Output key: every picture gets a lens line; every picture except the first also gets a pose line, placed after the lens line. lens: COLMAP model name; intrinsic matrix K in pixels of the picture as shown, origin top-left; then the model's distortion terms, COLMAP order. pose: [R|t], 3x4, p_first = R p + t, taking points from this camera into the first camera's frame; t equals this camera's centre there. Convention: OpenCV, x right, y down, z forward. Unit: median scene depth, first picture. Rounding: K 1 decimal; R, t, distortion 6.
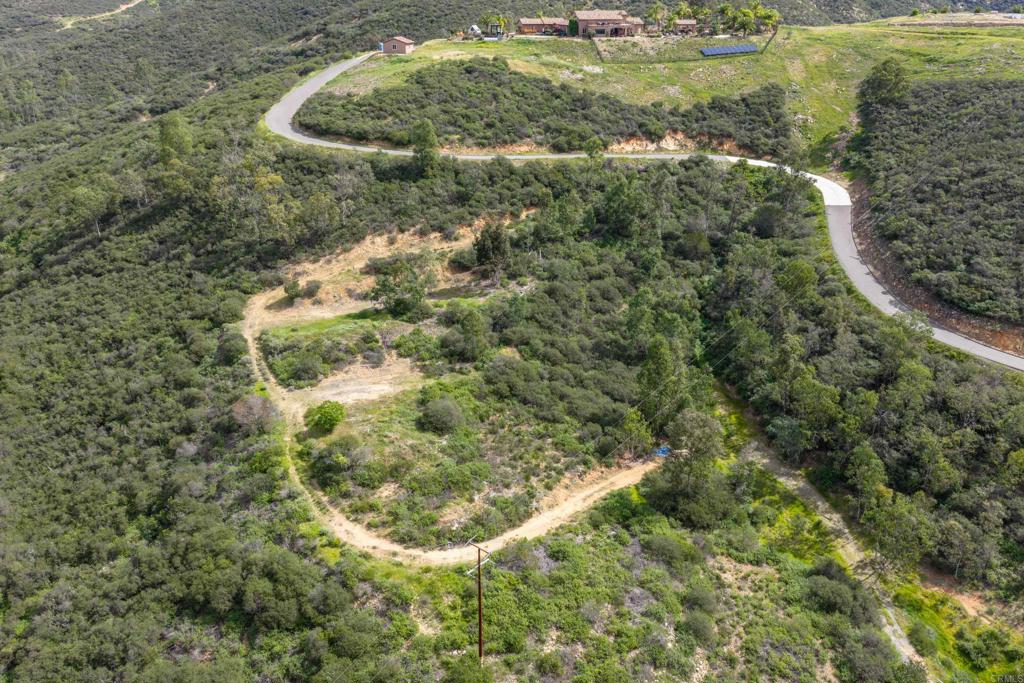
lens RADIAL K [[843.9, 0, 513.9], [0, 843.9, 341.2], [0, 0, 1]] dist [0.034703, -0.014660]
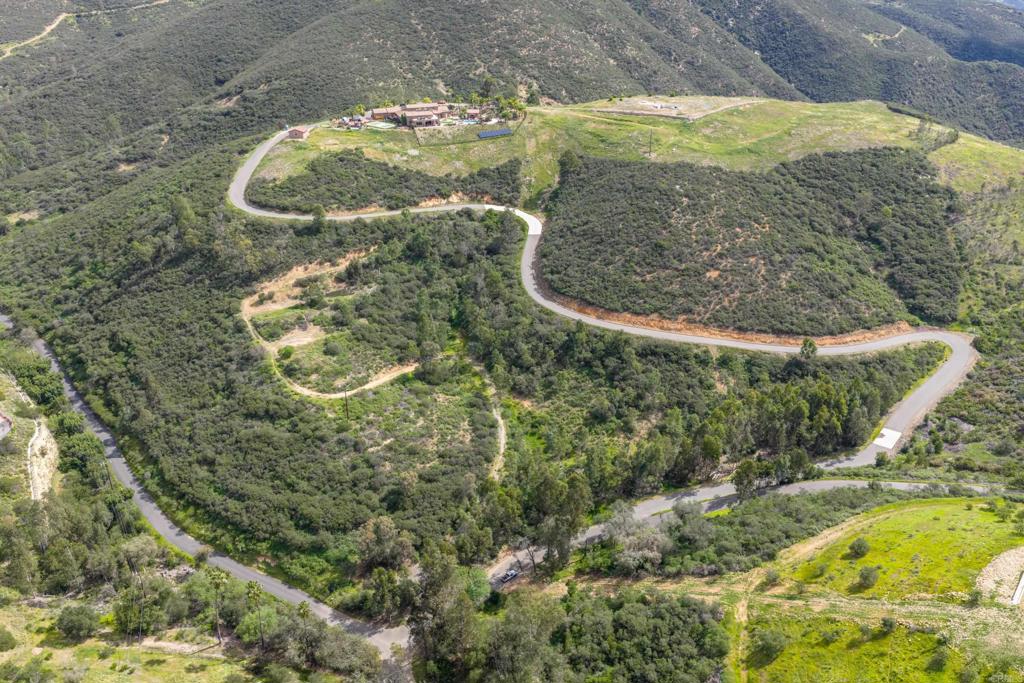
lens RADIAL K [[843.9, 0, 513.2], [0, 843.9, 346.0], [0, 0, 1]] dist [0.034703, -0.014660]
pose [[0.992944, -0.055296, 0.104907, 0.146647], [0.047456, 0.995992, 0.075813, -0.069120], [-0.108678, -0.070299, 0.991588, -1.251477]]
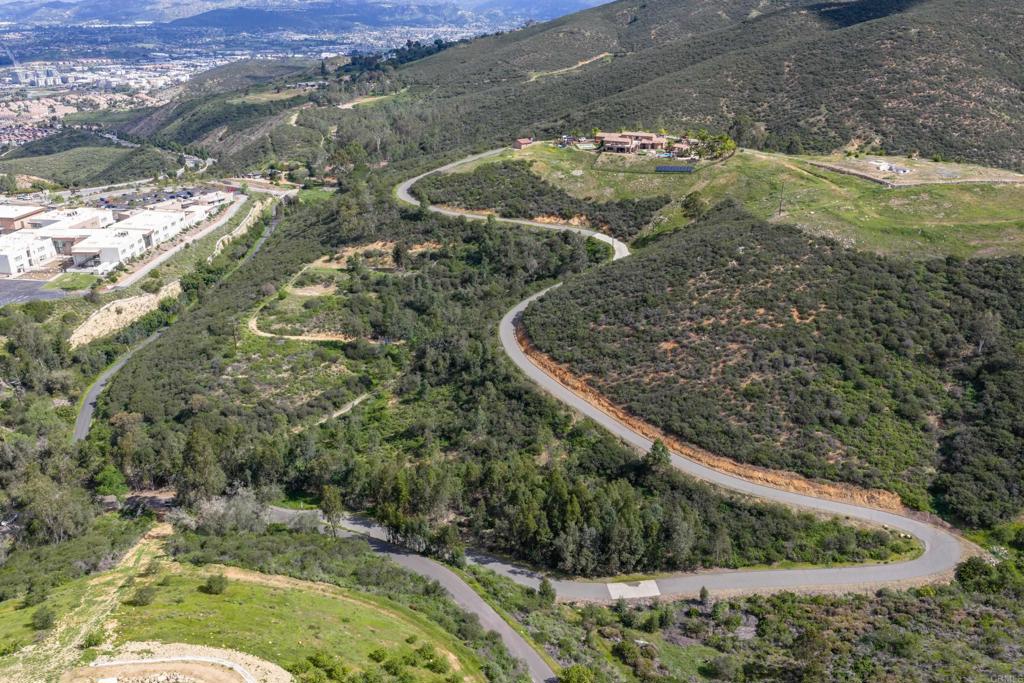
lens RADIAL K [[843.9, 0, 513.1], [0, 843.9, 345.2], [0, 0, 1]] dist [0.034703, -0.014660]
pose [[0.781384, 0.236327, -0.577572, 1.712267], [-0.234567, 0.968877, 0.079099, -0.130730], [0.578289, 0.073673, 0.812499, -0.745296]]
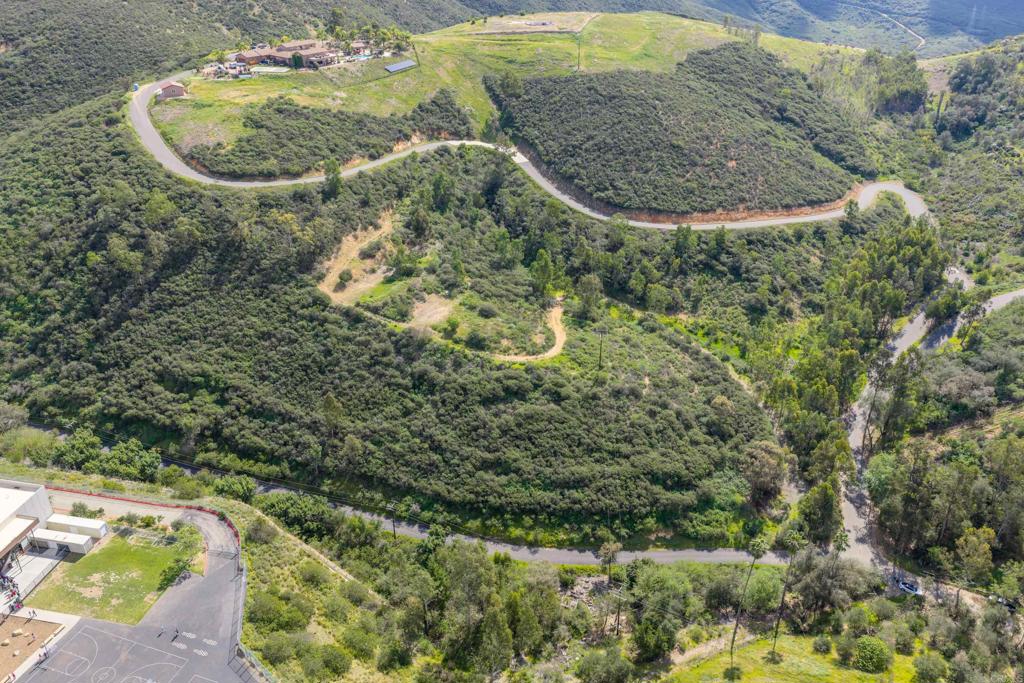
lens RADIAL K [[843.9, 0, 515.5], [0, 843.9, 345.5], [0, 0, 1]] dist [0.034703, -0.014660]
pose [[0.773391, -0.303725, 0.556433, -0.997250], [0.239181, 0.952685, 0.187576, -0.168448], [-0.587077, -0.011981, 0.809443, -0.617057]]
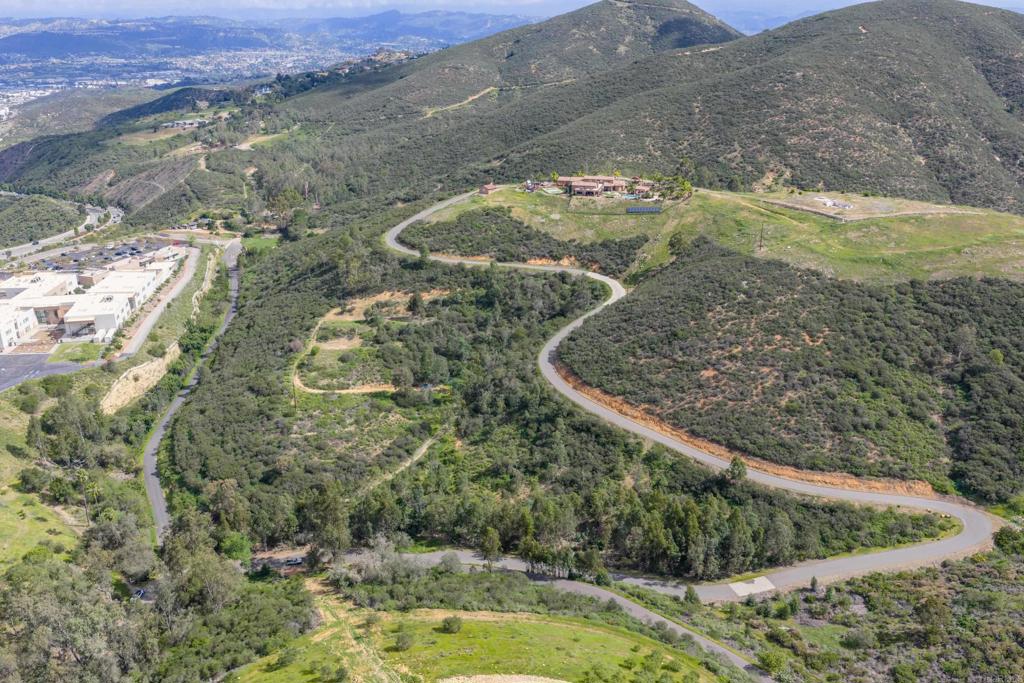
lens RADIAL K [[843.9, 0, 512.7], [0, 843.9, 345.4], [0, 0, 1]] dist [0.034703, -0.014660]
pose [[0.888104, 0.162320, -0.430027, 1.379750], [-0.169129, 0.985334, 0.022639, -0.097458], [0.427395, 0.052624, 0.902532, -1.175411]]
